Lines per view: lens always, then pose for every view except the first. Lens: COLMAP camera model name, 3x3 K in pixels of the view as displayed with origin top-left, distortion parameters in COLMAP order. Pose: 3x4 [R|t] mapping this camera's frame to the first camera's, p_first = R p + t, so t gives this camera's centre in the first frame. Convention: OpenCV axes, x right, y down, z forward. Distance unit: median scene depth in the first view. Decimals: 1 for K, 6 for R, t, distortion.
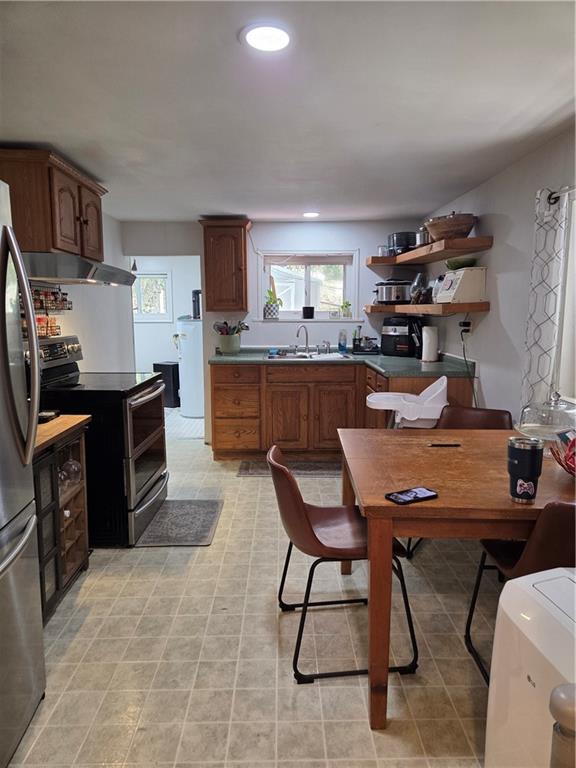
lens RADIAL K [[514.6, 0, 288.0], [0, 514.6, 384.0], [0, 0, 1]] dist [0.000285, 0.000120]
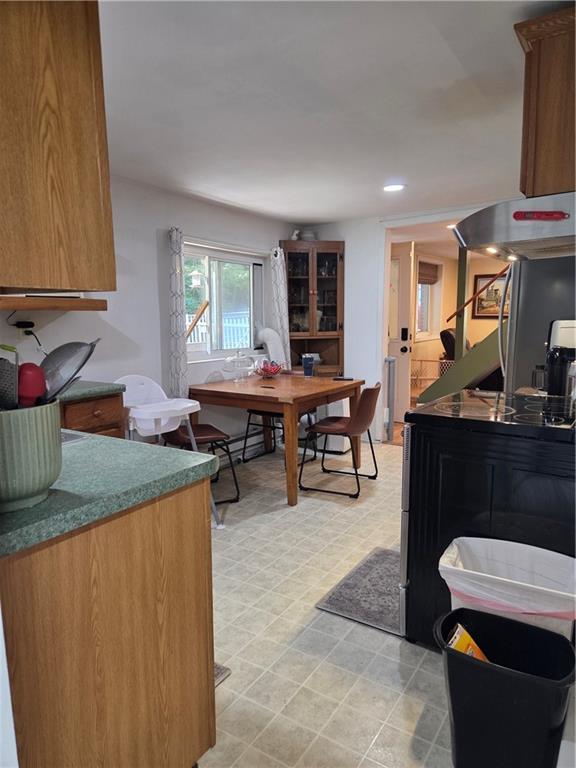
lens RADIAL K [[514.6, 0, 288.0], [0, 514.6, 384.0], [0, 0, 1]] dist [0.000285, 0.000120]
pose [[-0.839779, -0.066110, 0.538889, -0.450794], [0.078278, 0.967446, 0.240669, -0.199138], [-0.537256, 0.244292, -0.807265, 1.576770]]
